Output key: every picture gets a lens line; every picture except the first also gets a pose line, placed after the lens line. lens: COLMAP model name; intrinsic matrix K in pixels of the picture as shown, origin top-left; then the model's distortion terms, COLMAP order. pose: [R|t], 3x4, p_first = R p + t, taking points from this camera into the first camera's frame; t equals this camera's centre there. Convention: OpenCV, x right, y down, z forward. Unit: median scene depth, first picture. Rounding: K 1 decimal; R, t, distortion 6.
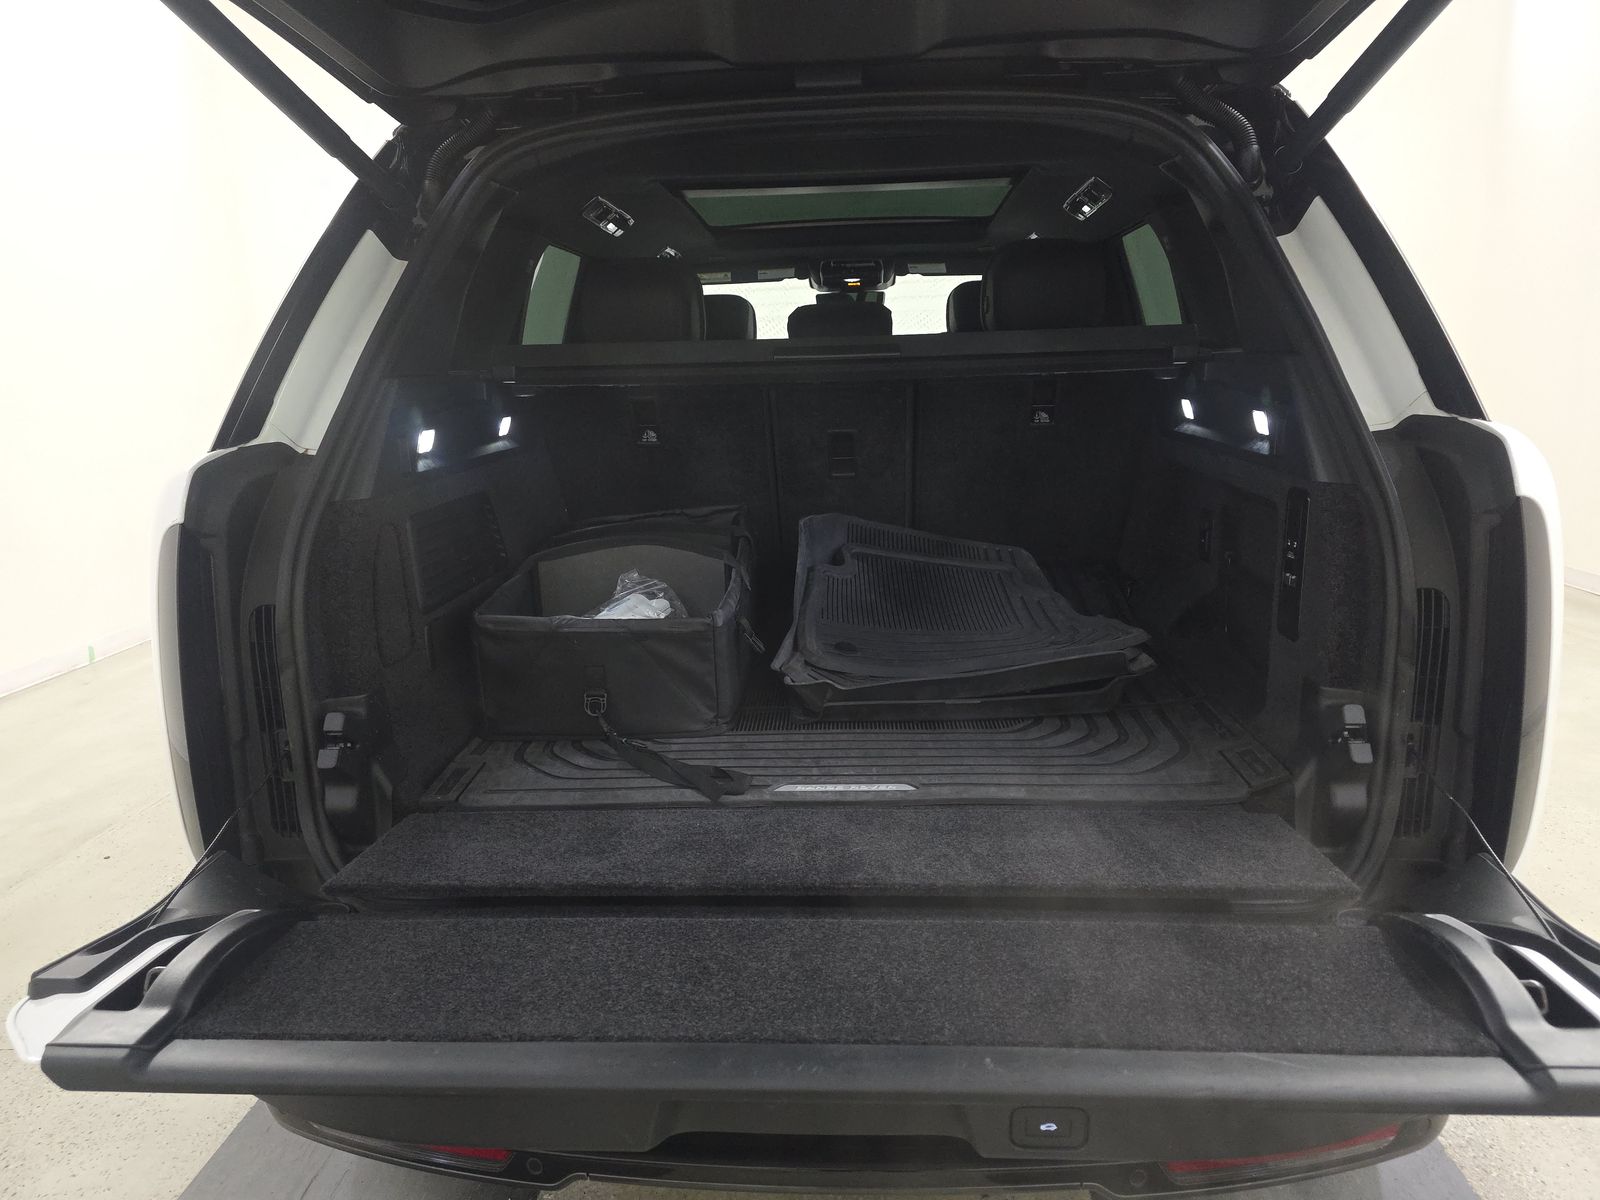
lens RADIAL K [[1068.5, 0, 794.6], [0, 1068.5, 601.1], [0, 0, 1]] dist [0.037919, -0.032879]
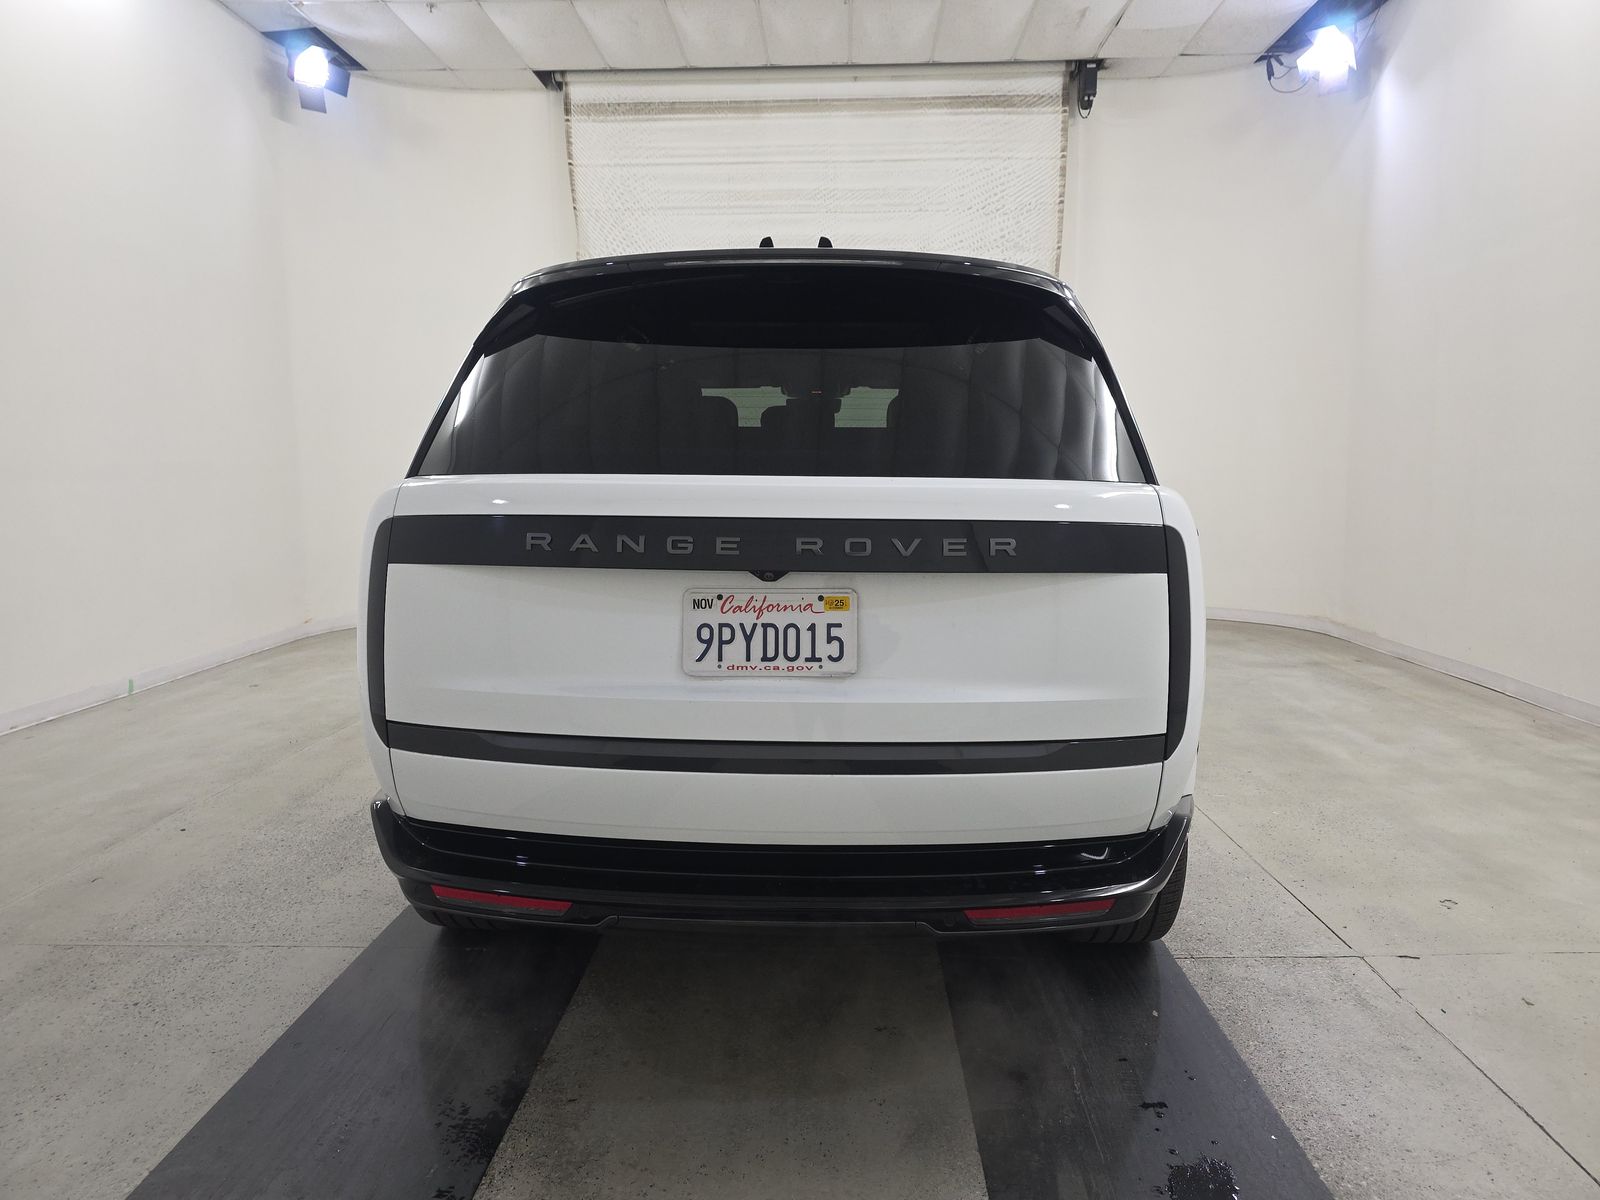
lens RADIAL K [[1068.5, 0, 803.6], [0, 1068.5, 589.3], [0, 0, 1]] dist [0.037919, -0.032879]
pose [[0.998797, 0.035427, 0.033917, 0.006087], [-0.031721, 0.994052, -0.104189, 0.080438], [-0.037406, 0.102988, 0.993979, -0.275156]]
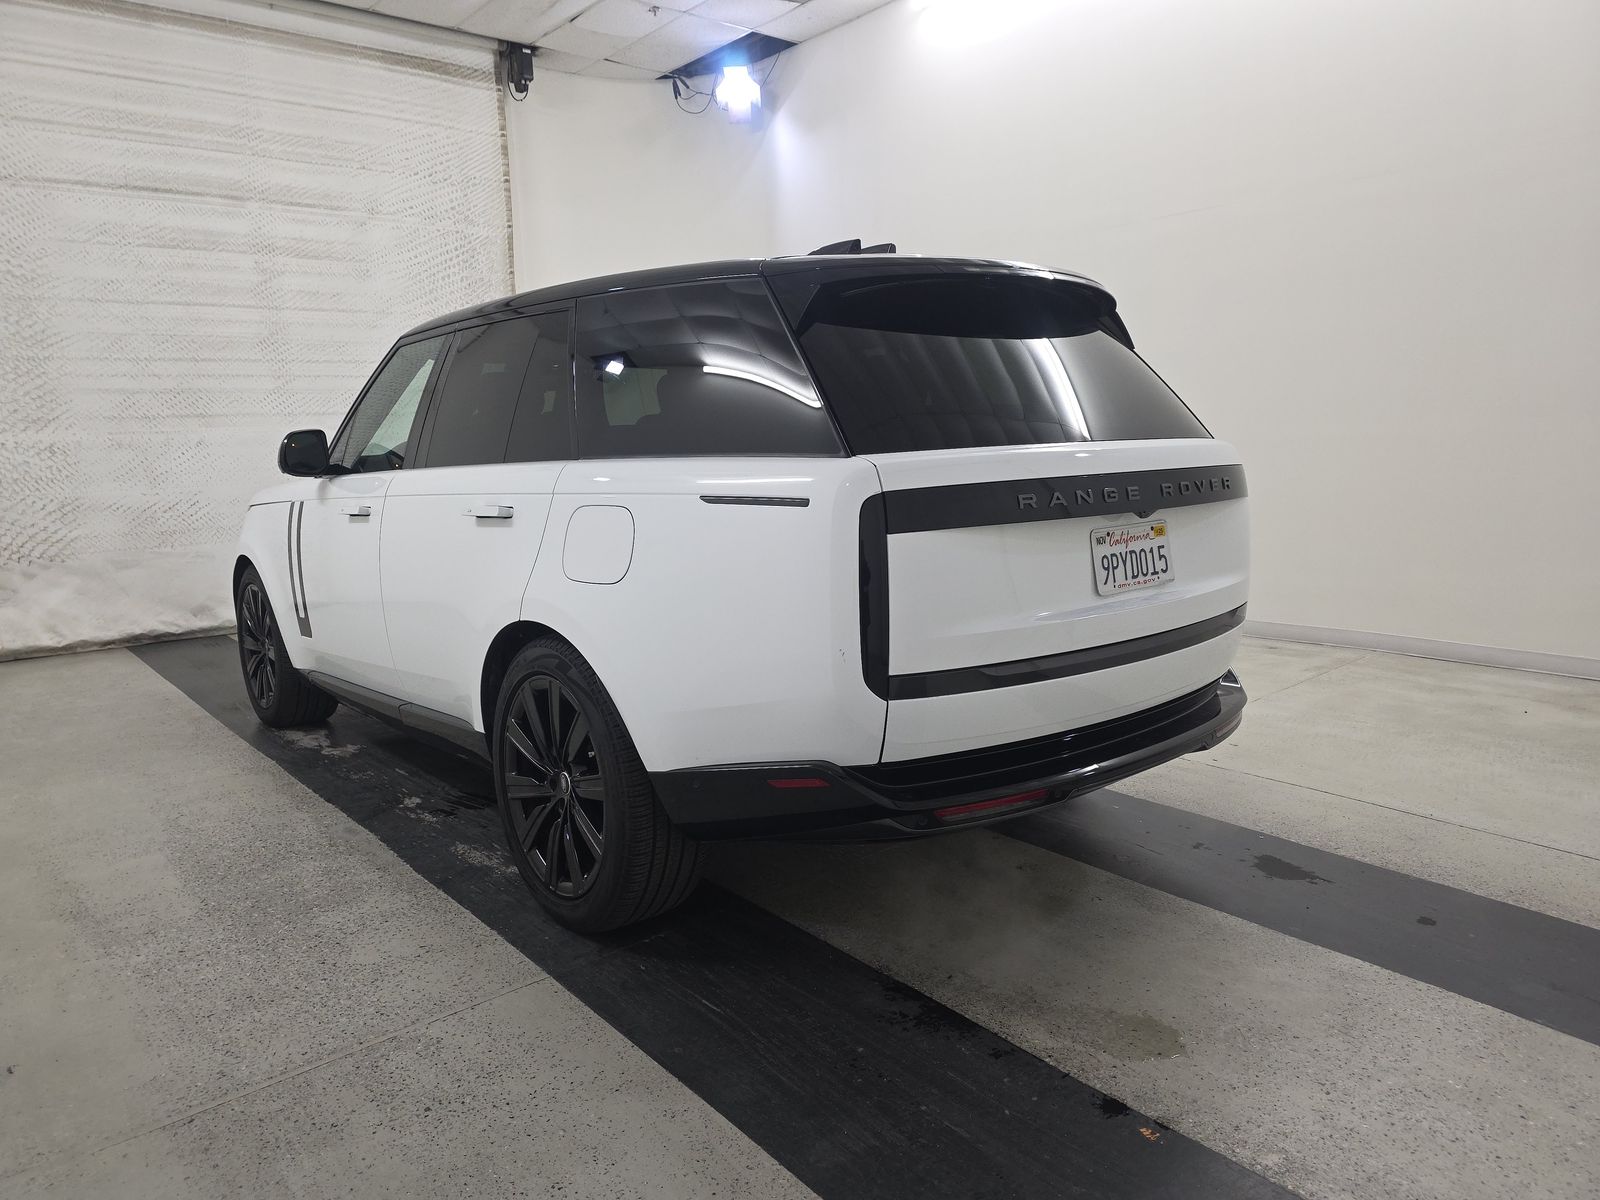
lens RADIAL K [[1068.5, 0, 800.8], [0, 1068.5, 606.9], [0, 0, 1]] dist [0.037919, -0.032879]
pose [[0.722892, -0.094211, 0.684508, -0.821858], [0.149477, 0.988525, -0.021805, 0.057997], [-0.674599, 0.118081, 0.728679, -0.077417]]
